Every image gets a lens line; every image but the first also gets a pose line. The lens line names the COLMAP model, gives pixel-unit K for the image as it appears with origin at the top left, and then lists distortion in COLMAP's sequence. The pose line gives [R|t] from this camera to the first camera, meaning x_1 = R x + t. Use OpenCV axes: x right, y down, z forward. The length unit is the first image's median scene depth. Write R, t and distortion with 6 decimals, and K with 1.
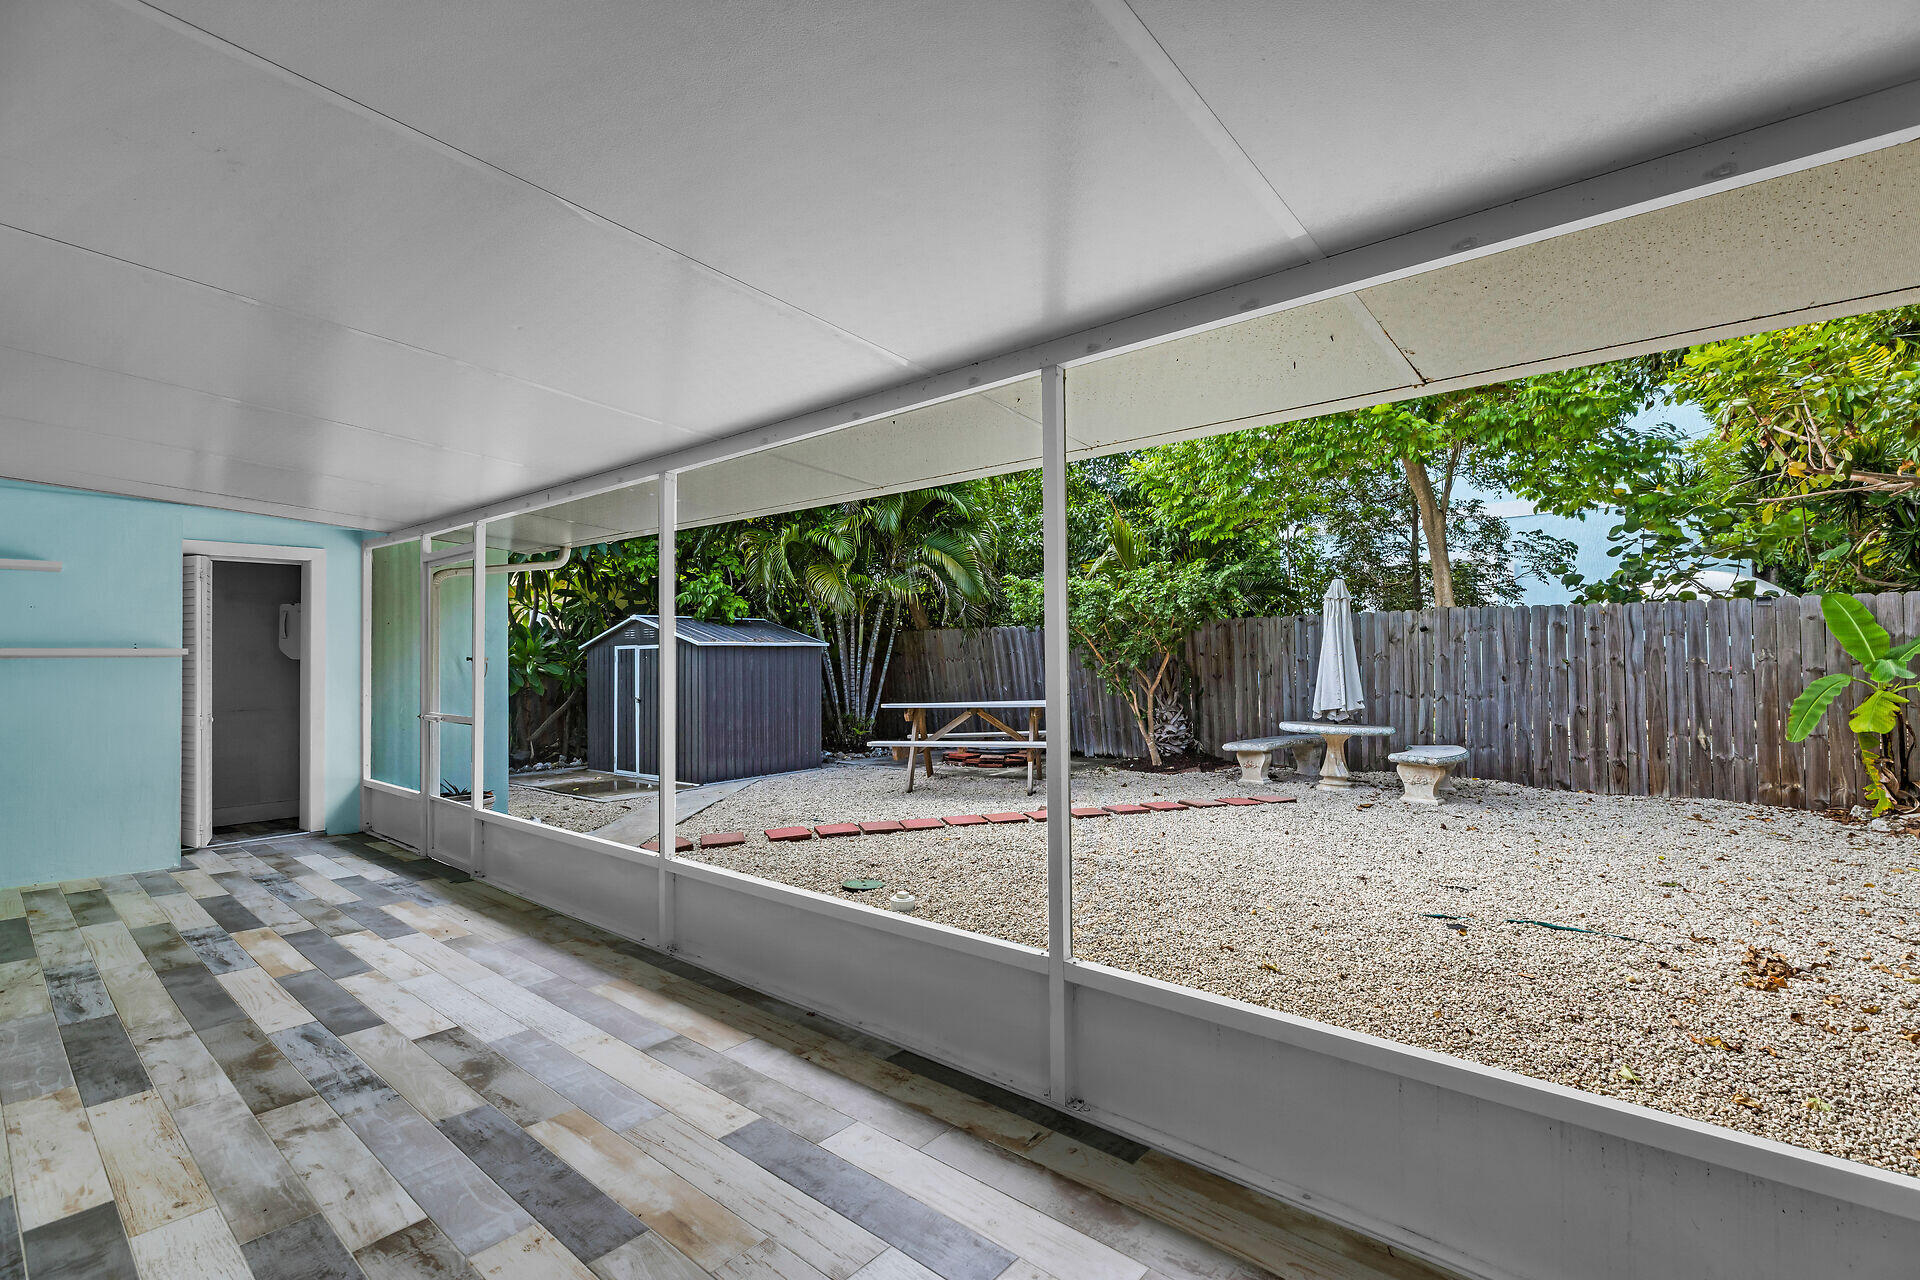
lens RADIAL K [[867.7, 0, 975.0], [0, 867.7, 649.6], [0, 0, 1]] dist [0.004566, 0.001520]
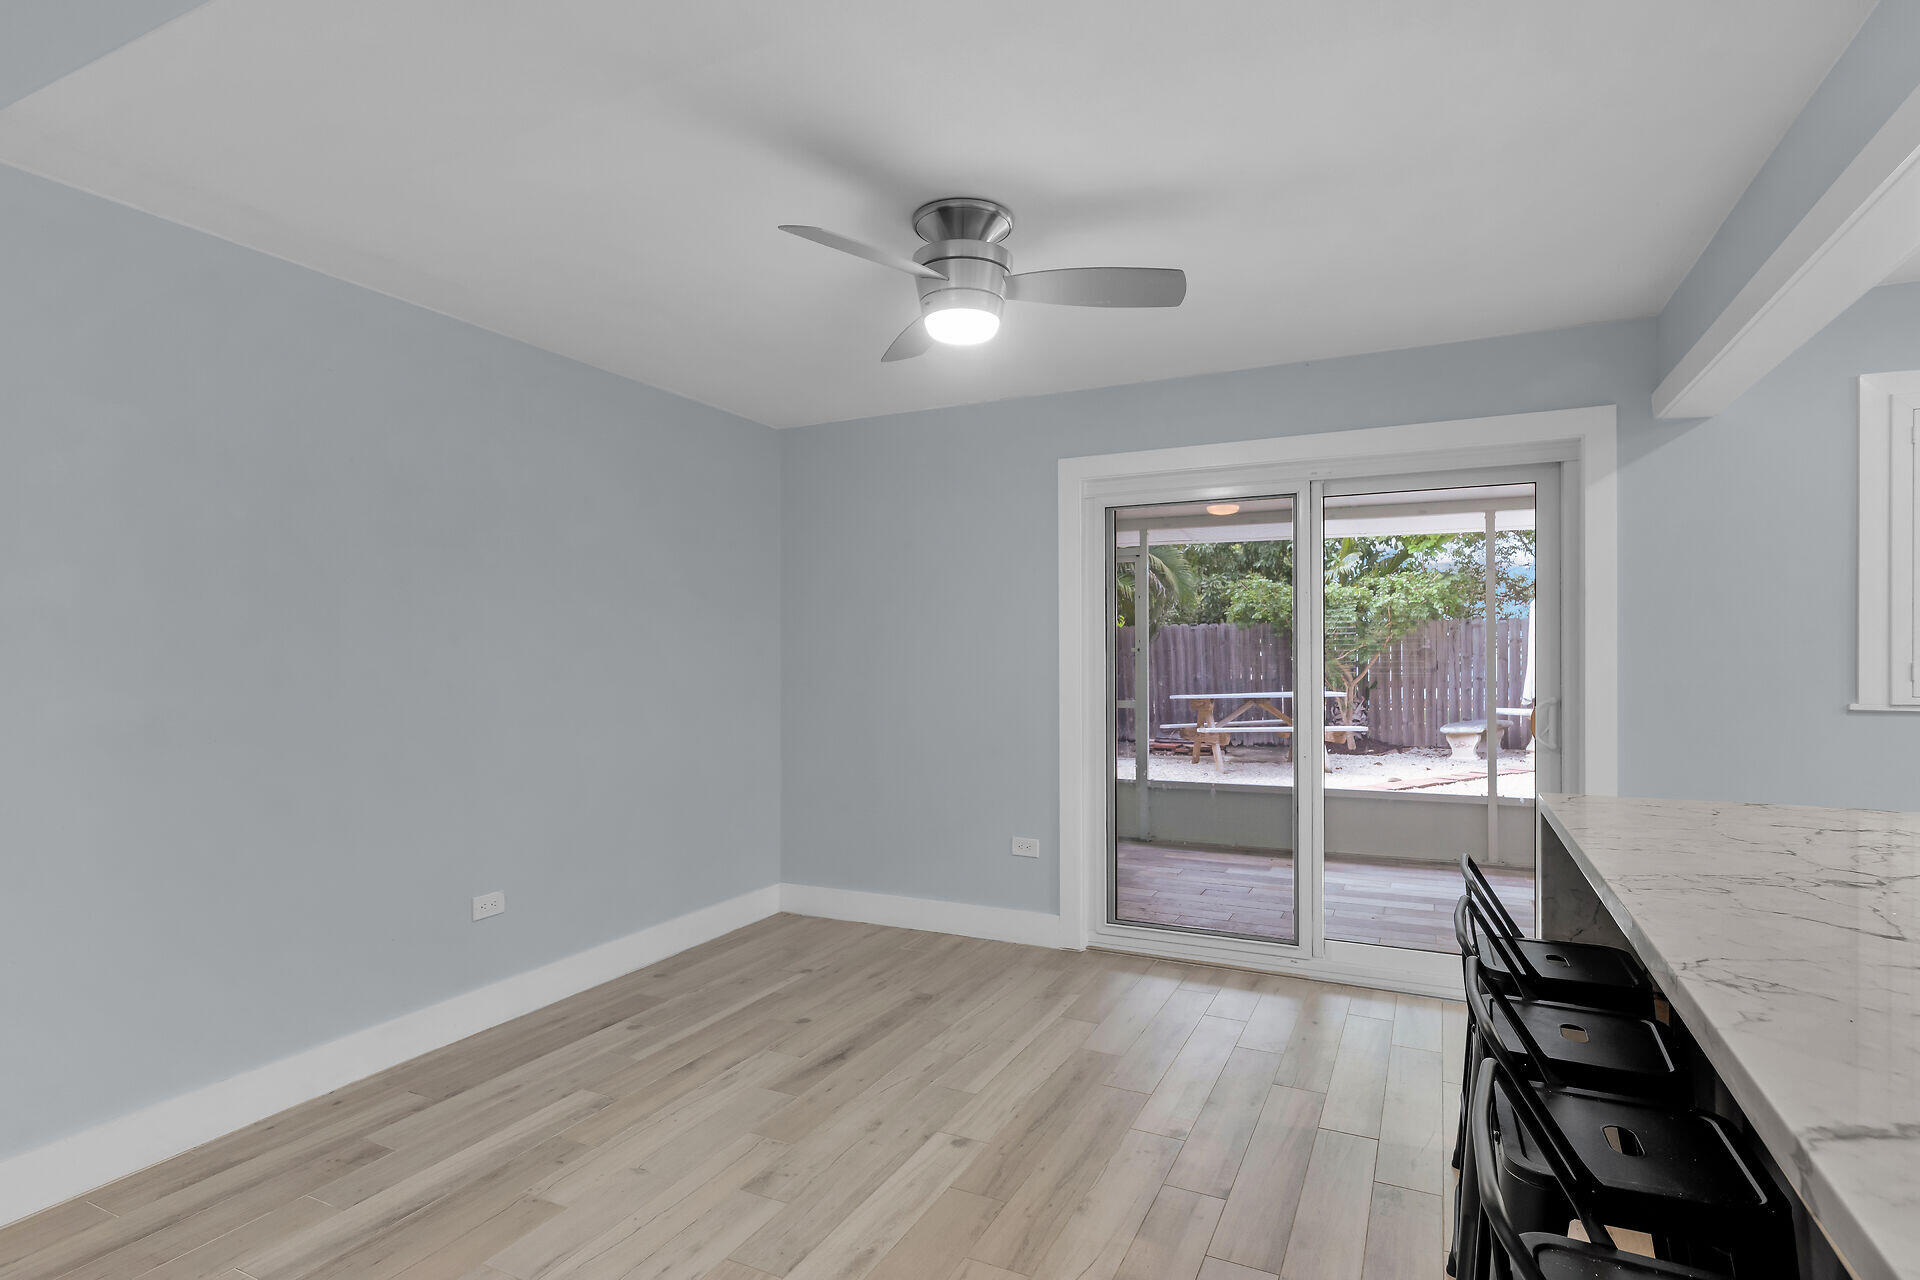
lens RADIAL K [[958.8, 0, 958.0], [0, 958.8, 647.1], [0, 0, 1]] dist [-0.001521, 0.001216]
pose [[0.971480, 0.005313, 0.237064, -0.716421], [-0.005754, 0.999983, 0.001168, 0.001025], [-0.237053, -0.002499, 0.971493, -0.132223]]
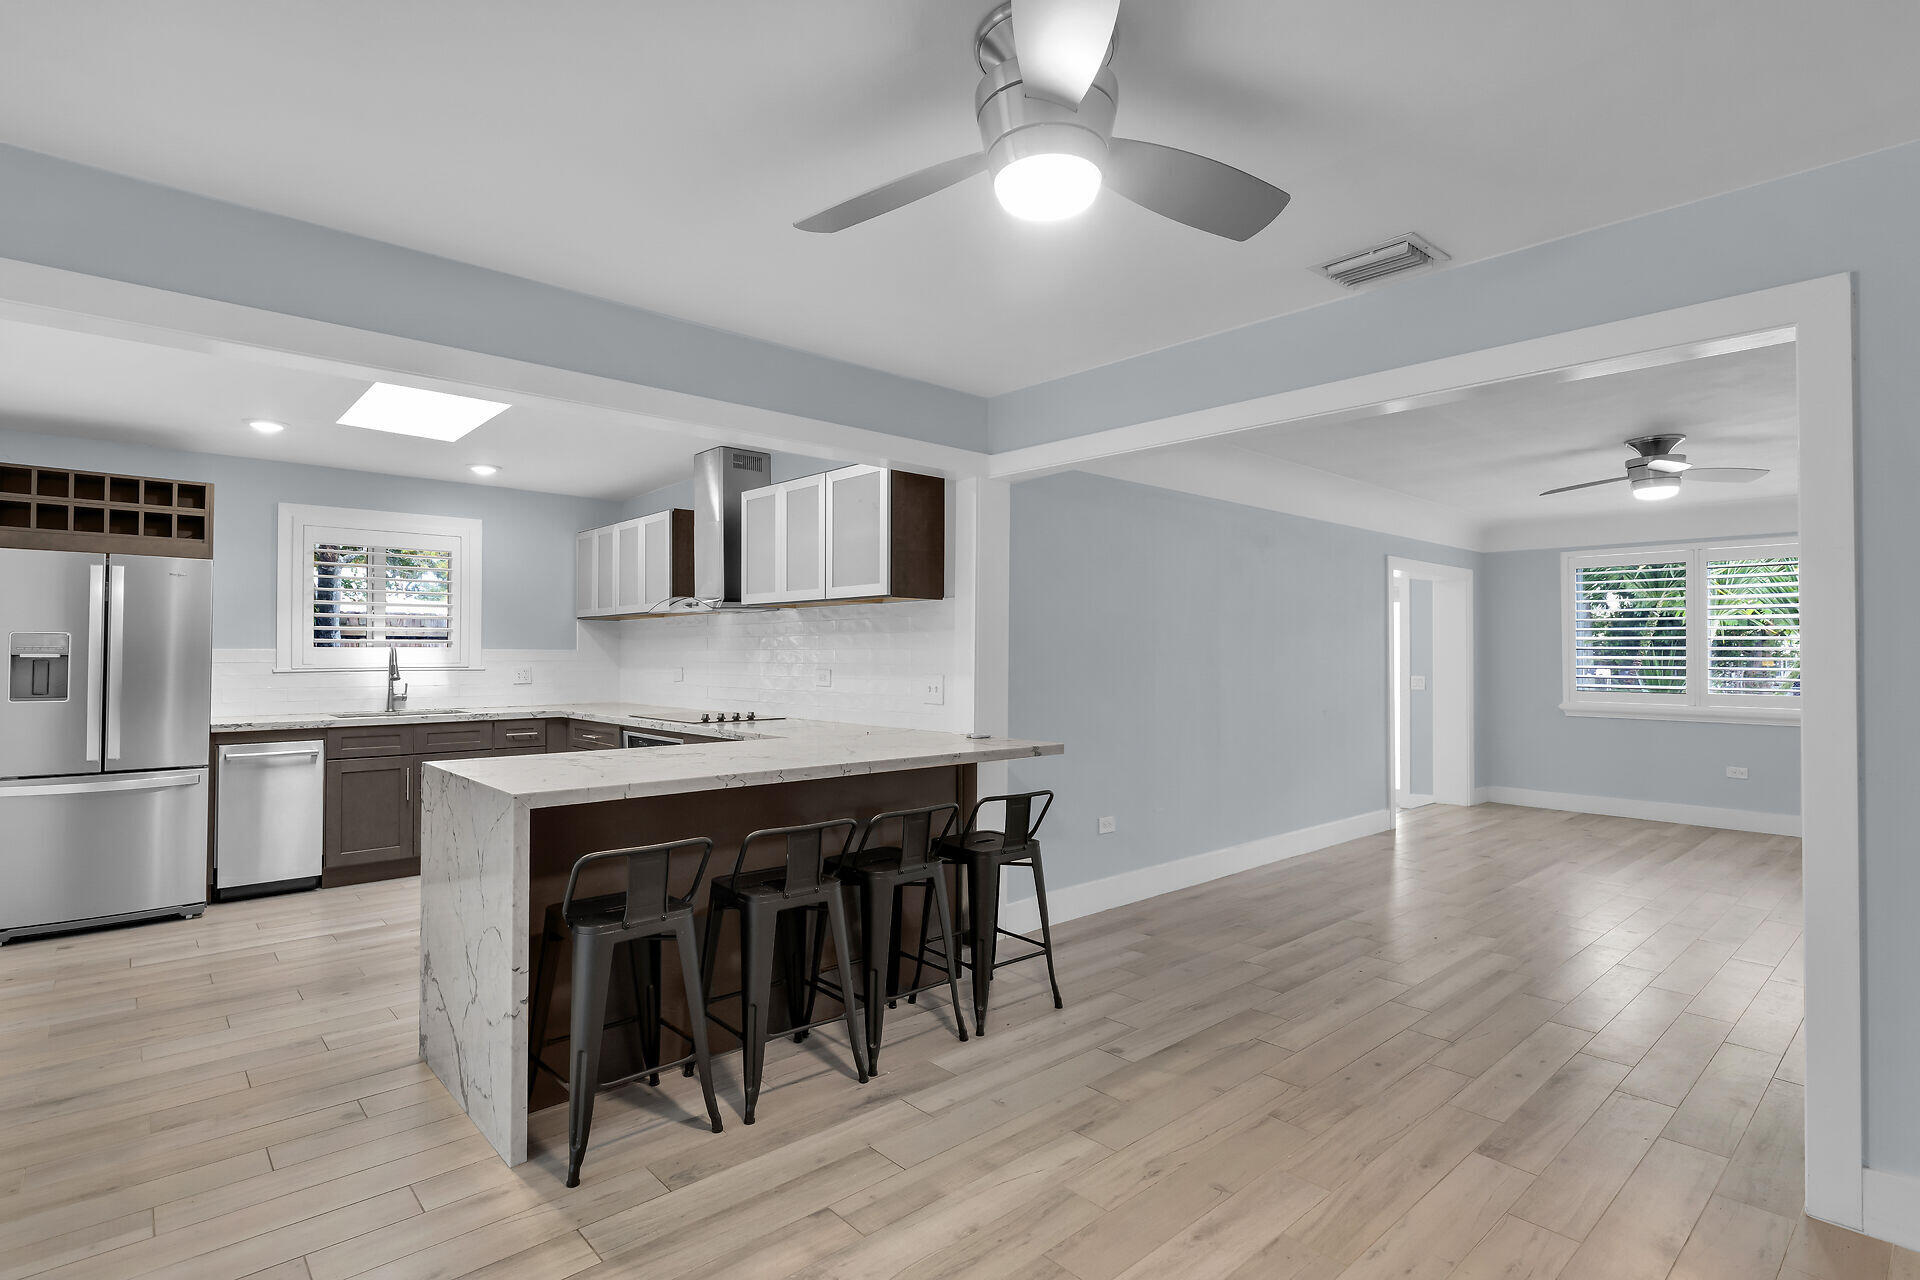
lens RADIAL K [[931.1, 0, 961.5], [0, 931.1, 639.1], [0, 0, 1]] dist [0.000964, 0.000725]
pose [[-0.991810, 0.007358, 0.127512, -0.649700], [0.003687, 0.999573, -0.029001, 0.005694], [-0.127671, -0.028293, -0.991413, 0.368720]]
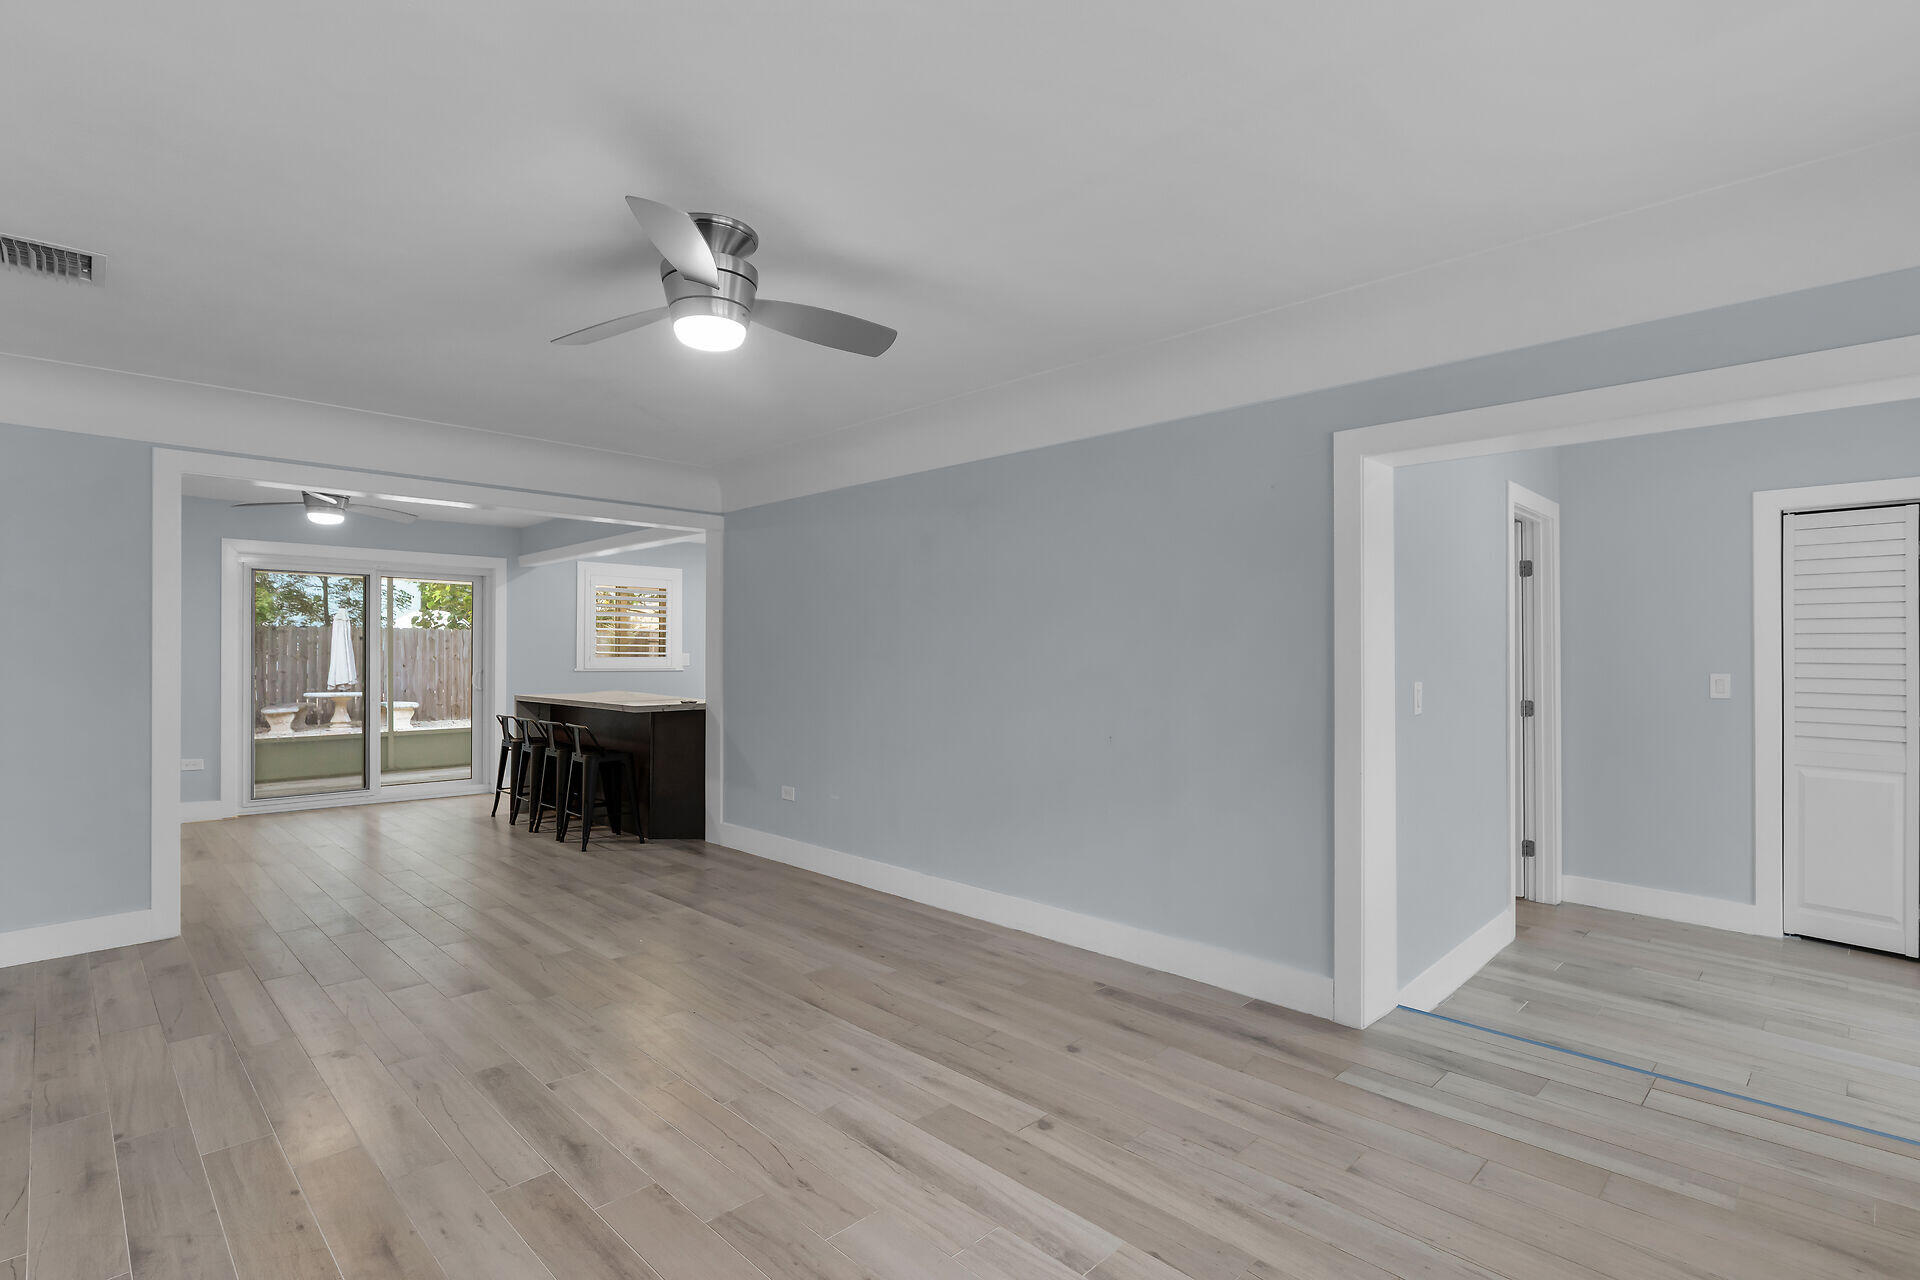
lens RADIAL K [[931.1, 0, 963.4], [0, 931.1, 645.7], [0, 0, 1]] dist [0.000964, 0.000725]
pose [[0.086303, 0.017444, 0.996116, -1.331230], [-0.013956, 0.999770, -0.016299, 0.005608], [-0.996171, -0.012495, 0.086526, -0.400620]]
